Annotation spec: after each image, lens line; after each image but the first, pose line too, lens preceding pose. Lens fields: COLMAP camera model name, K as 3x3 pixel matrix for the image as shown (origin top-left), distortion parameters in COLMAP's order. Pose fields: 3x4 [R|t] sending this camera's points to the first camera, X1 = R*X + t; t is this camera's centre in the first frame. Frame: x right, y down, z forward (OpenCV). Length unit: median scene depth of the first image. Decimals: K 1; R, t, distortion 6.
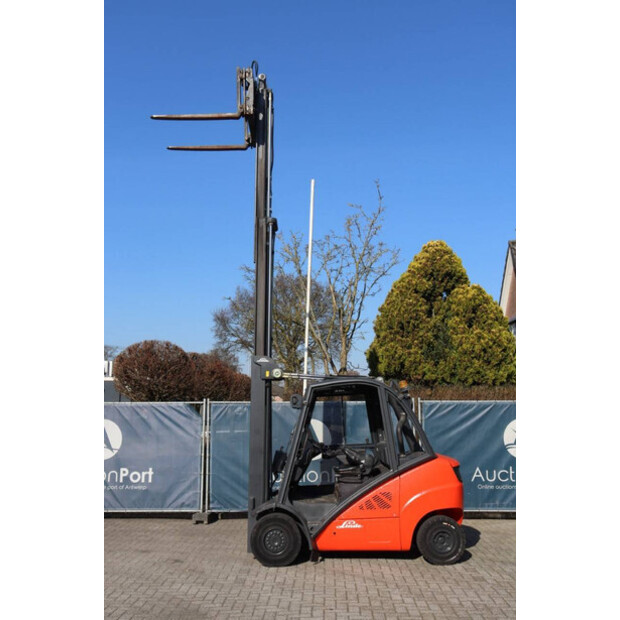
lens RADIAL K [[693.2, 0, 297.7], [0, 693.2, 302.5], [0, 0, 1]] dist [-0.016692, 0.000000]
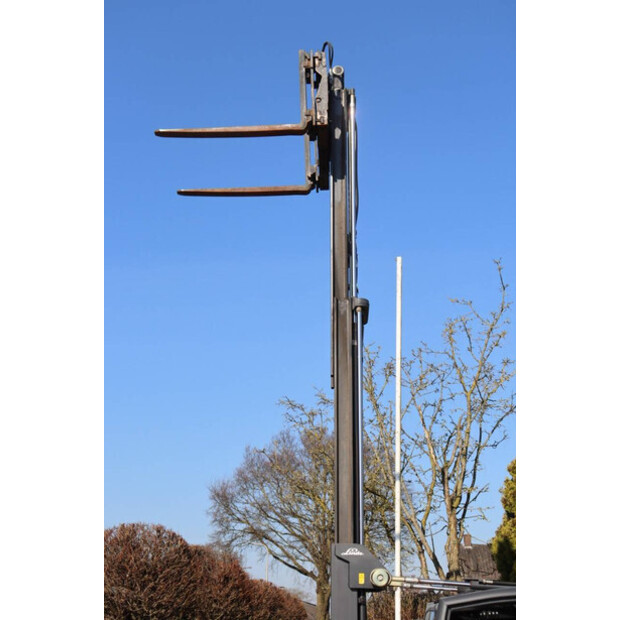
lens RADIAL K [[991.1, 0, 305.3], [0, 991.1, 306.5], [0, 0, 1]] dist [0.169446, 0.000000]
pose [[0.999719, -0.009512, -0.021731, -0.060607], [0.005813, 0.986386, -0.164346, 0.019079], [0.022998, 0.164174, 0.986163, 0.166159]]
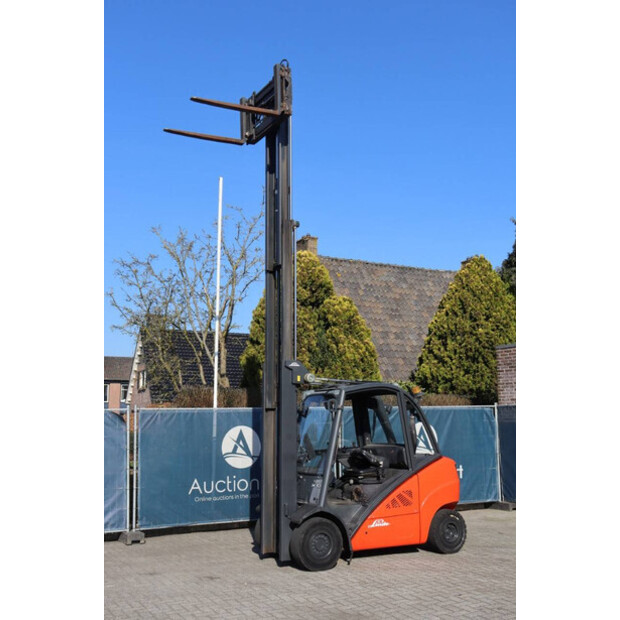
lens RADIAL K [[745.8, 0, 297.0], [0, 745.8, 298.0], [0, 0, 1]] dist [0.021749, 0.000000]
pose [[0.886034, 0.064909, 0.459054, -0.483813], [-0.060319, 0.997874, -0.024673, 0.012204], [-0.459680, -0.005829, 0.888066, 0.041220]]
